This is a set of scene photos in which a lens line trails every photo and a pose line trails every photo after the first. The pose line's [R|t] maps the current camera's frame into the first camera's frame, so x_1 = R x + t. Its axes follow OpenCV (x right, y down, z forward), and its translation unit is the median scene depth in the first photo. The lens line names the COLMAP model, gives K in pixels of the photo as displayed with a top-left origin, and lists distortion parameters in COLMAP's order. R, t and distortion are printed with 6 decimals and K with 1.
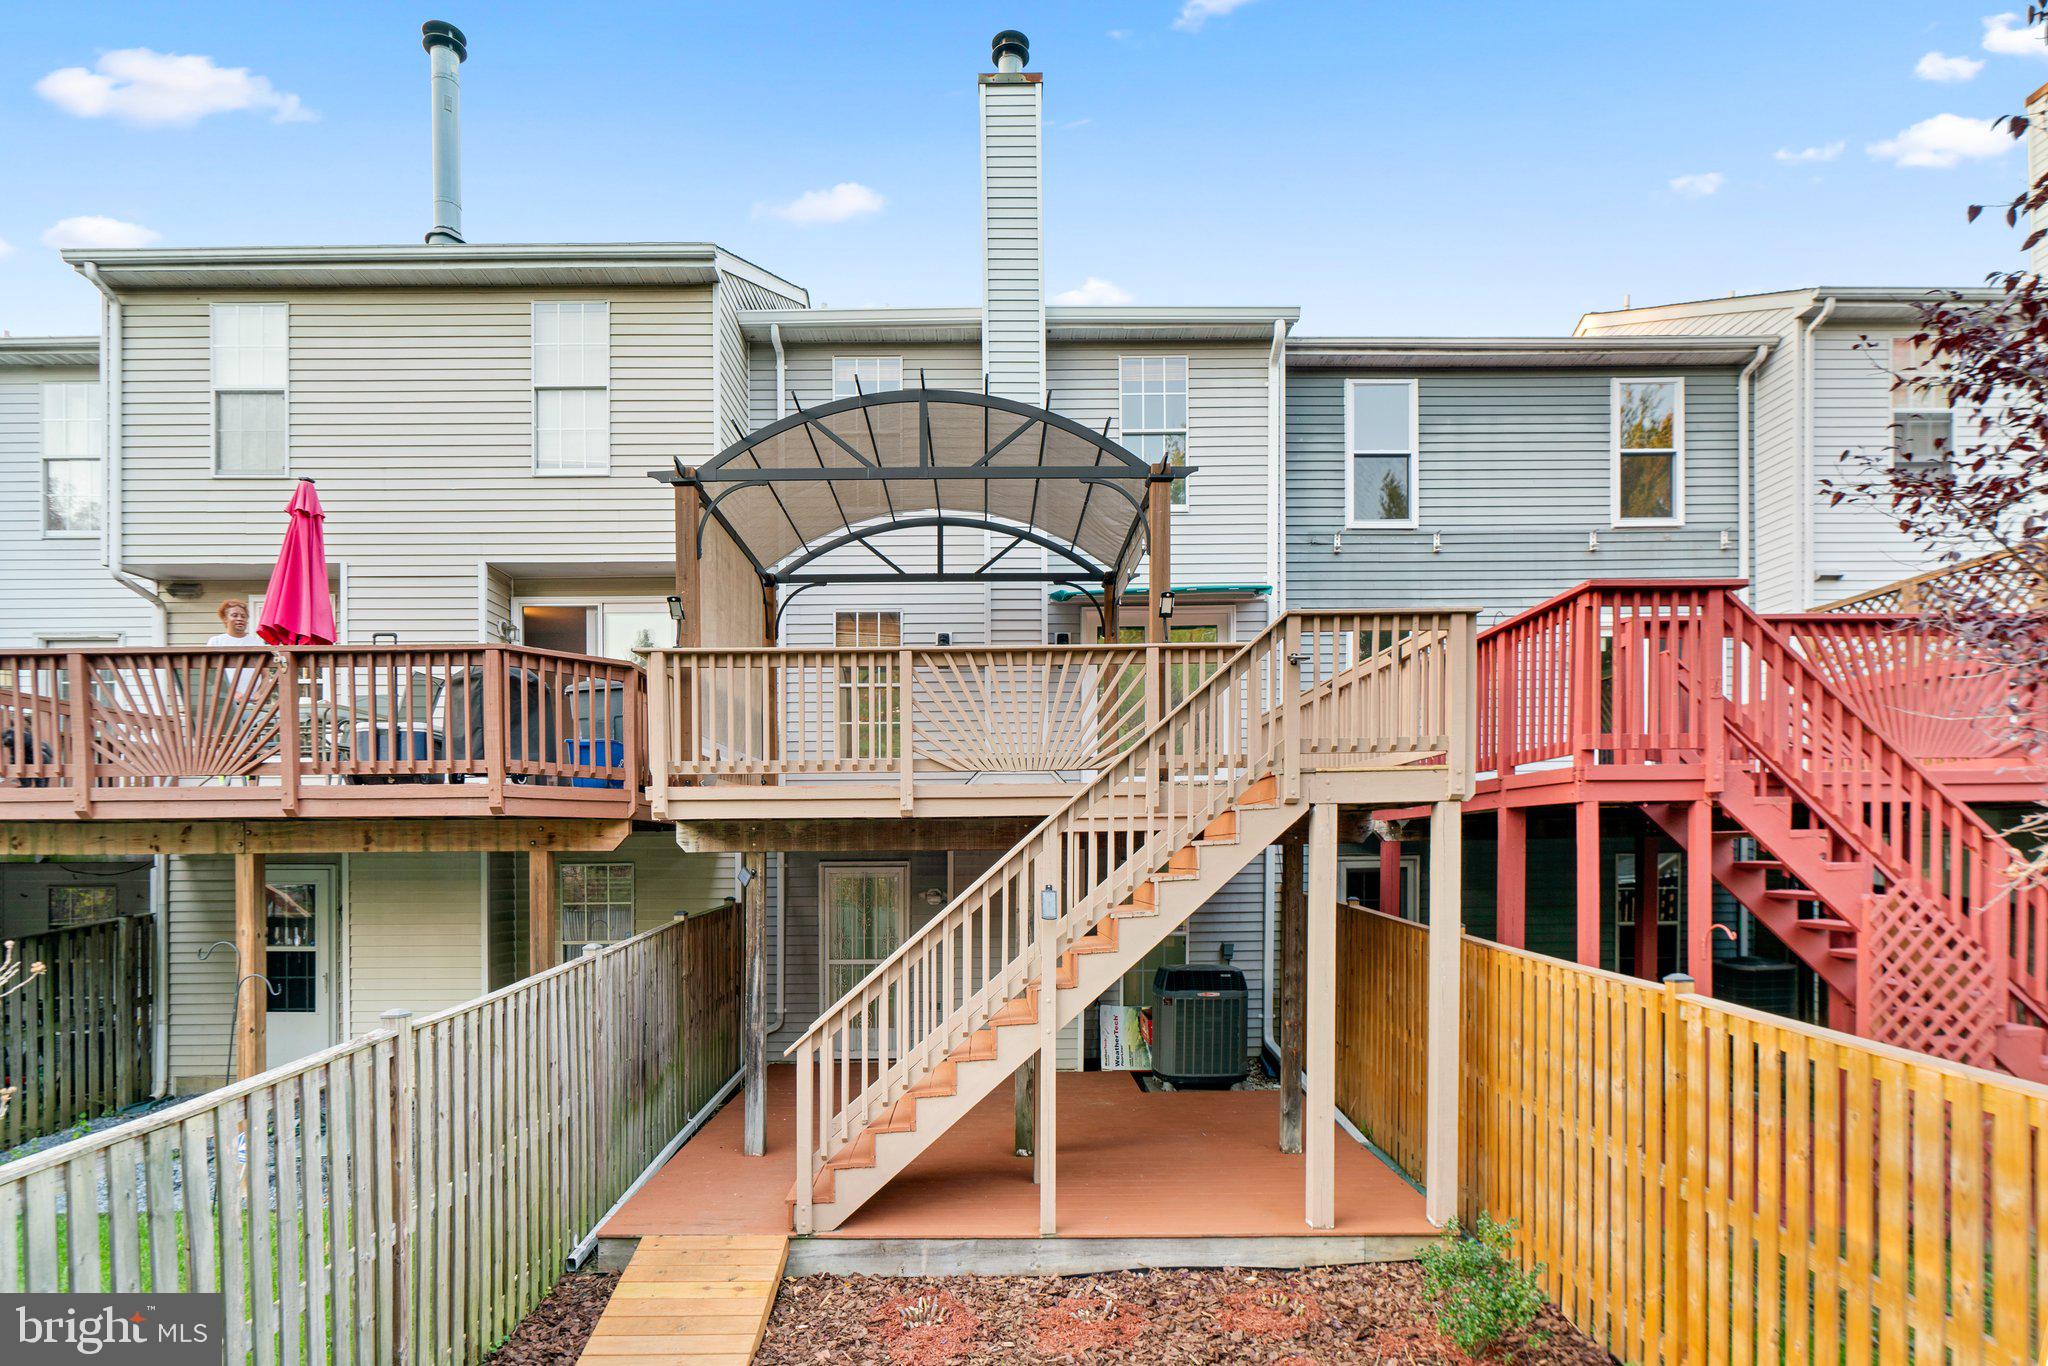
lens RADIAL K [[958.0, 0, 1006.3], [0, 958.0, 675.1], [0, 0, 1]] dist [-0.001955, 0.000230]
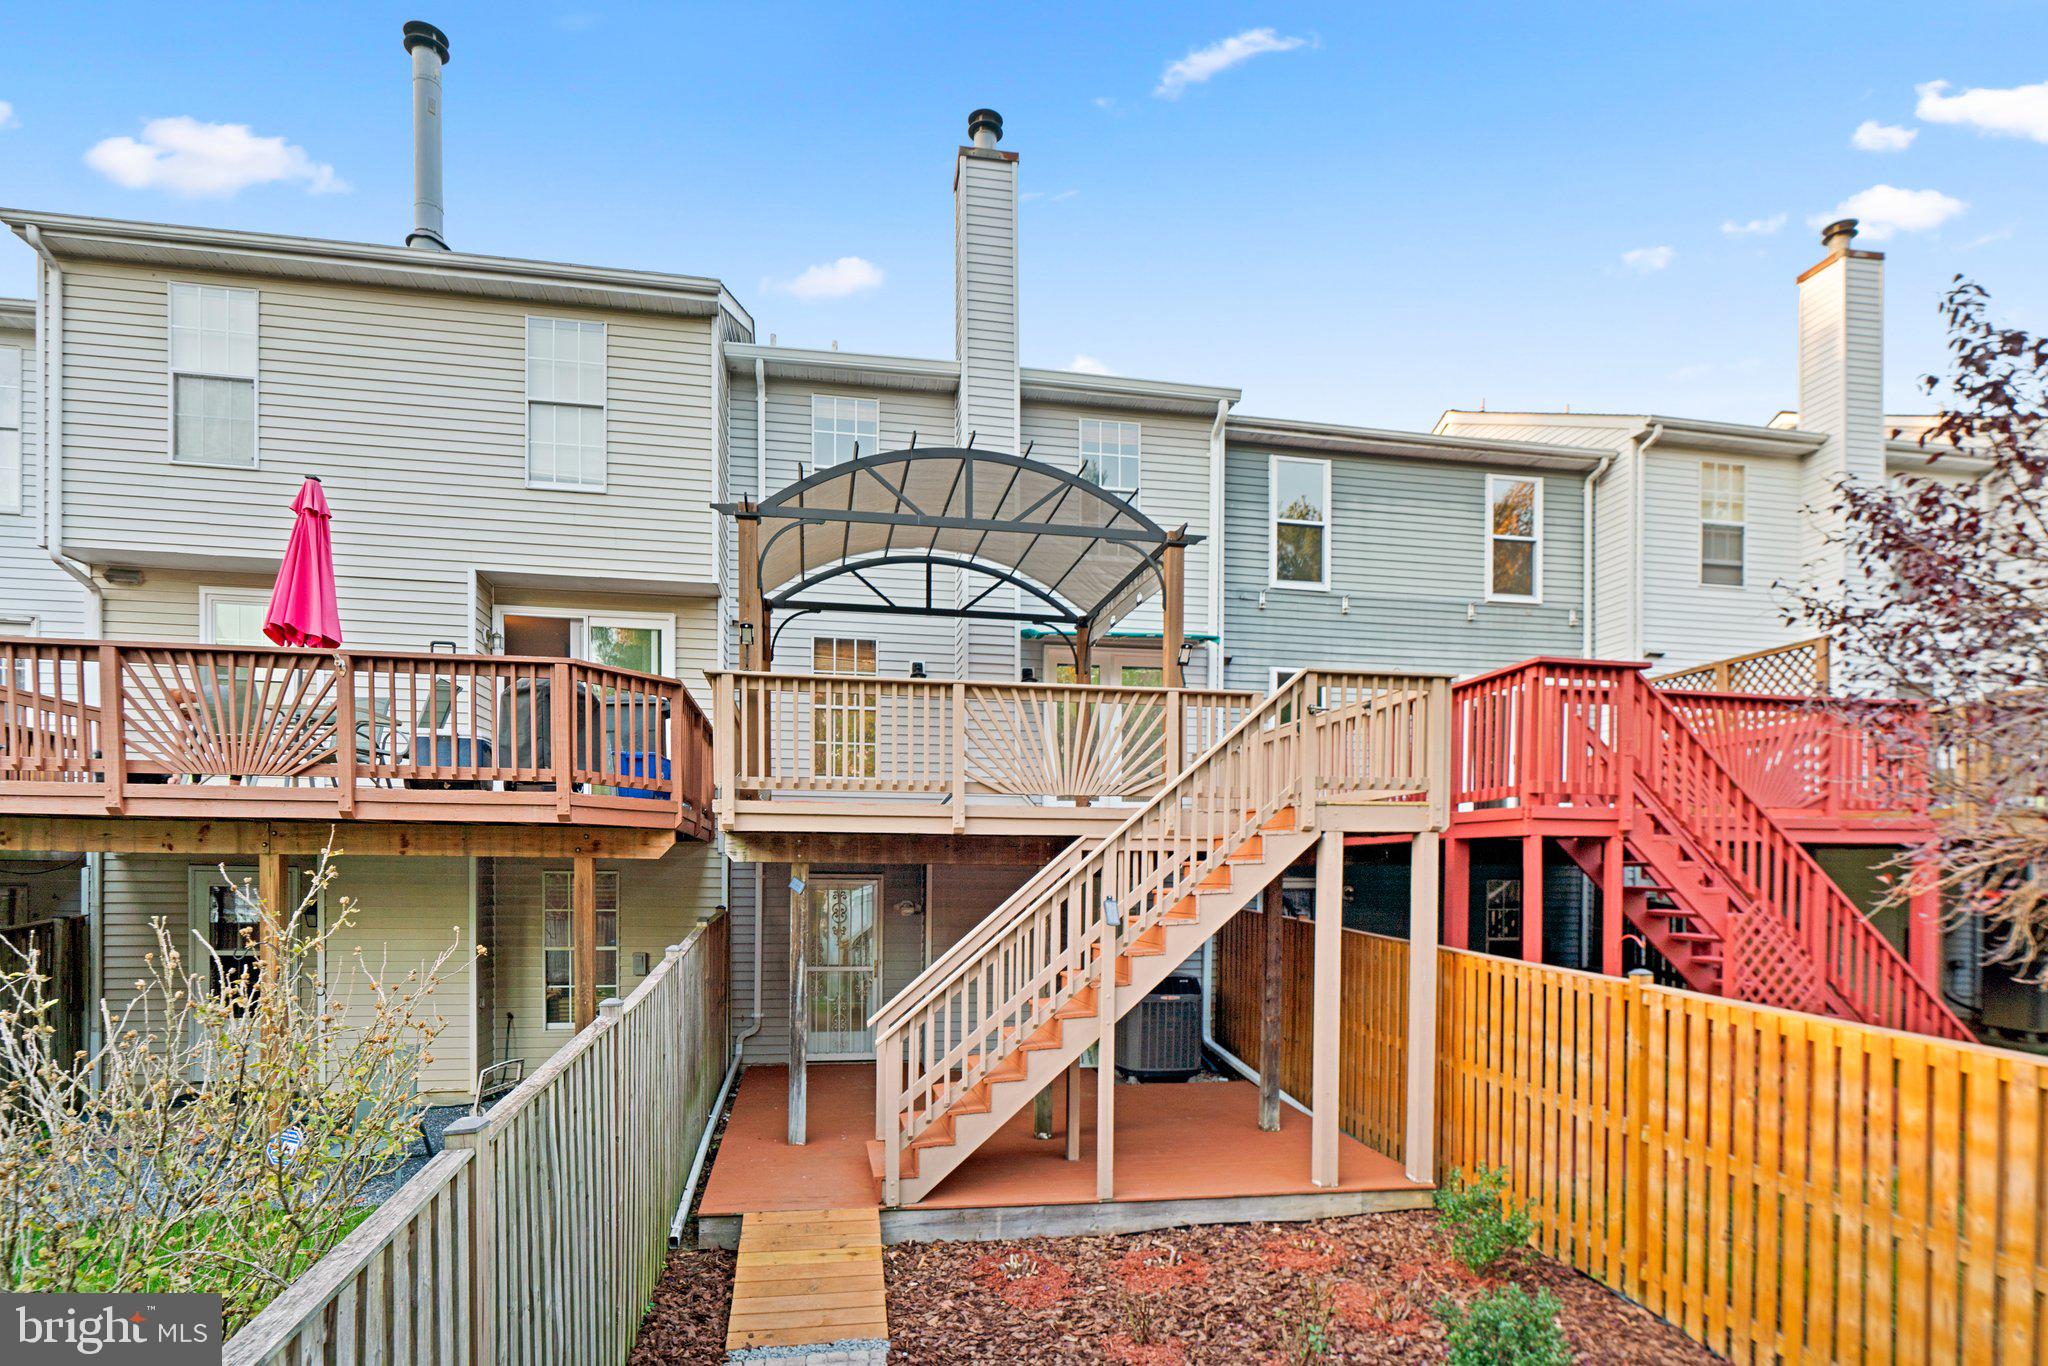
lens RADIAL K [[929.8, 0, 1006.3], [0, 929.8, 683.3], [0, 0, 1]] dist [-0.004803, 0.001058]
pose [[0.988185, 0.048097, 0.145525, -0.158309], [-0.045711, 0.998760, -0.019701, -0.005859], [-0.146292, 0.012816, 0.989158, -0.057906]]
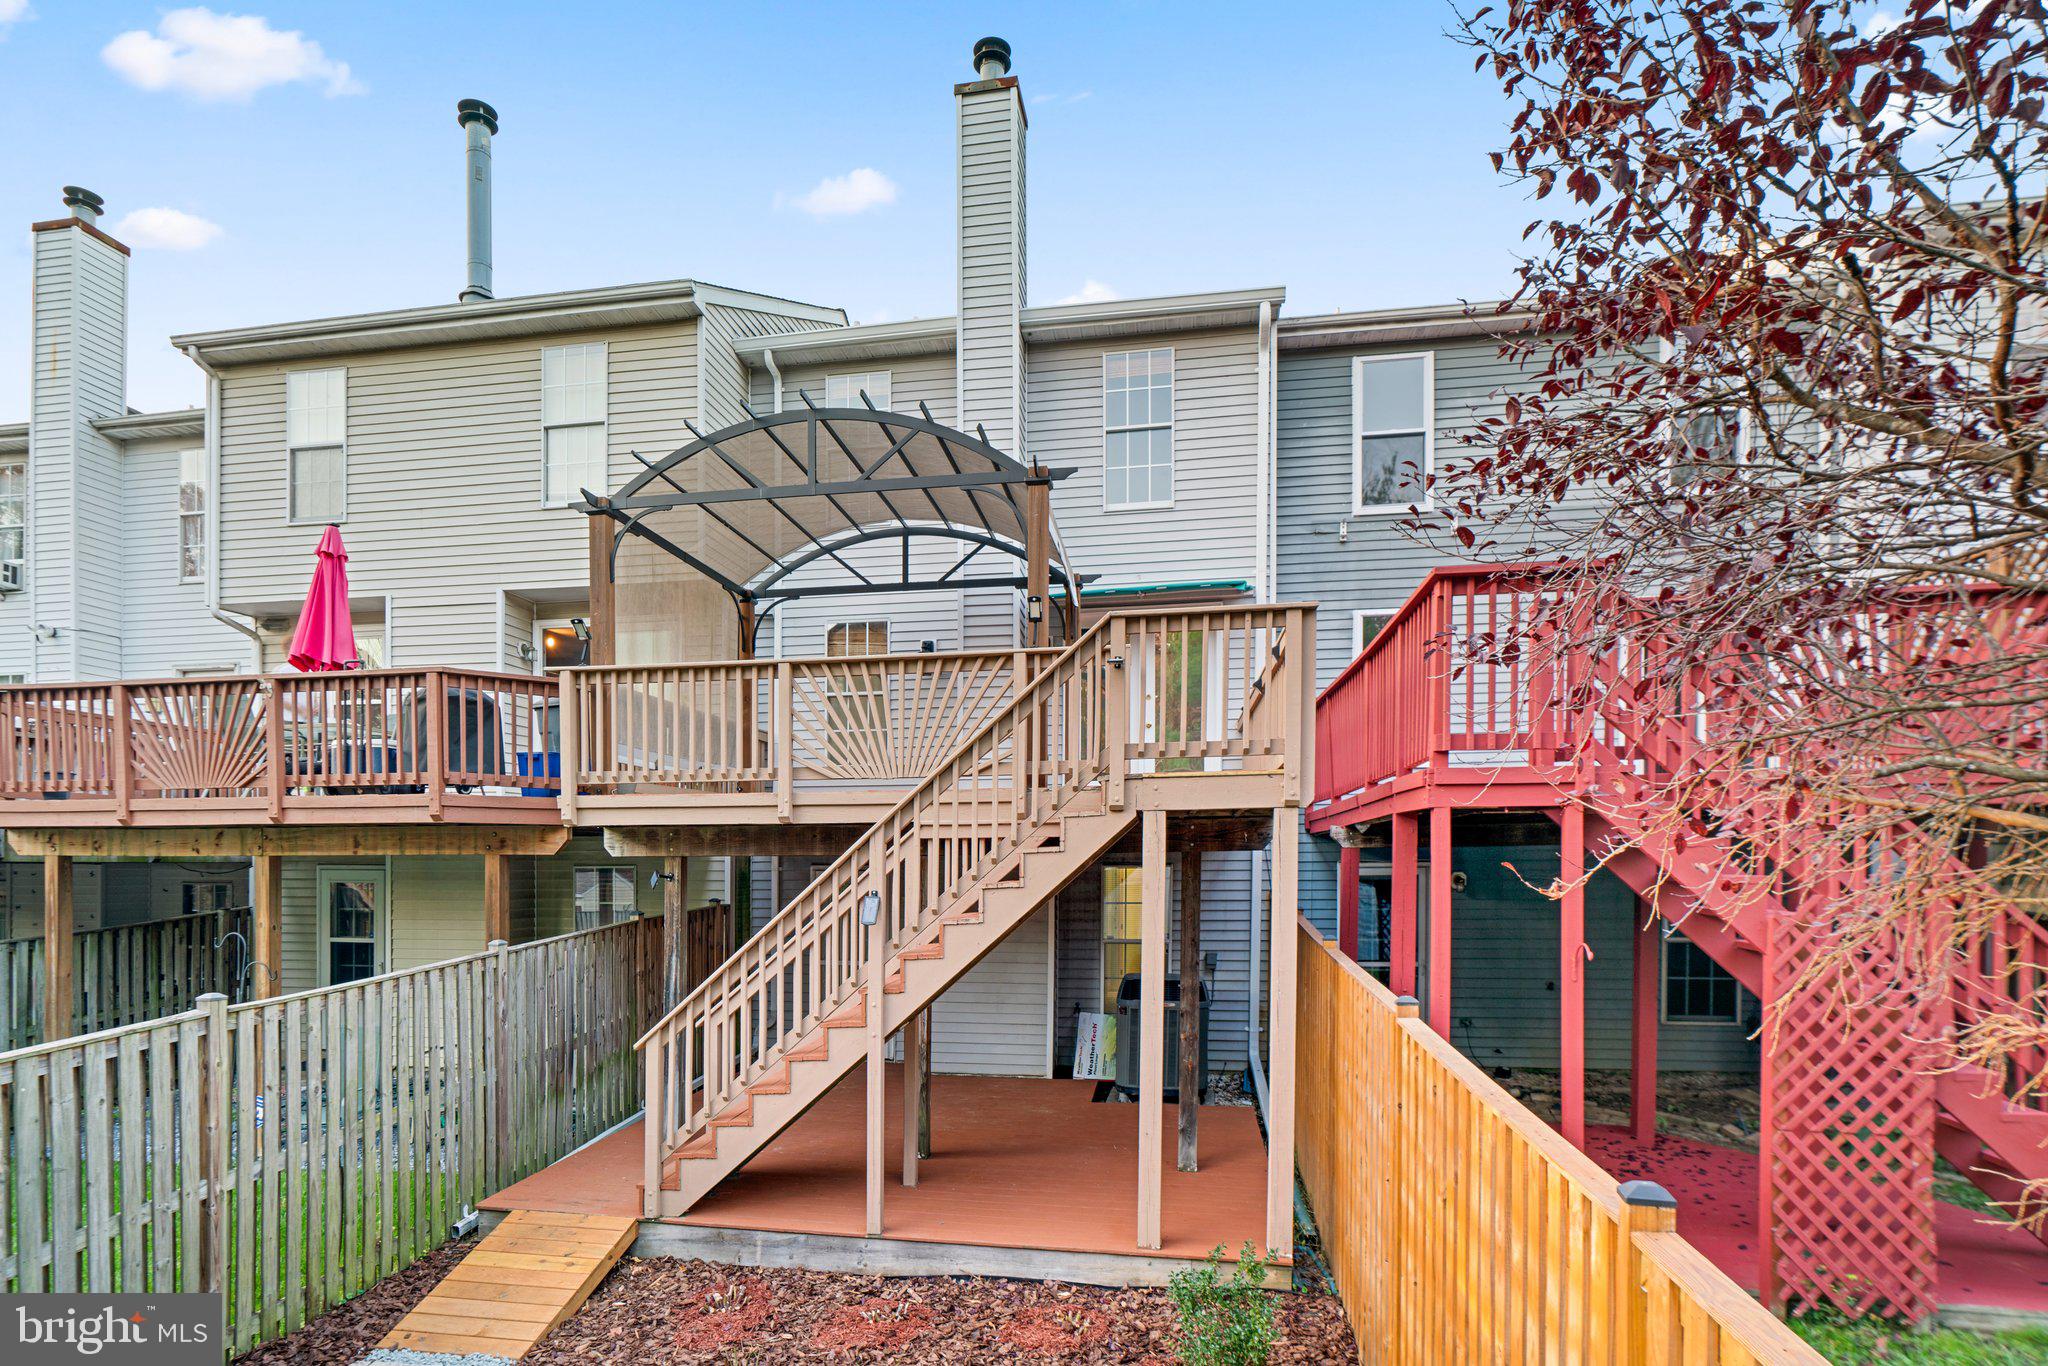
lens RADIAL K [[958.7, 0, 959.6], [0, 958.7, 676.4], [0, 0, 1]] dist [-0.001087, -0.000232]
pose [[0.986063, -0.026126, -0.164306, 0.186633], [0.025892, 0.999658, -0.003566, -0.001864], [0.164343, -0.000738, 0.986403, 0.005989]]
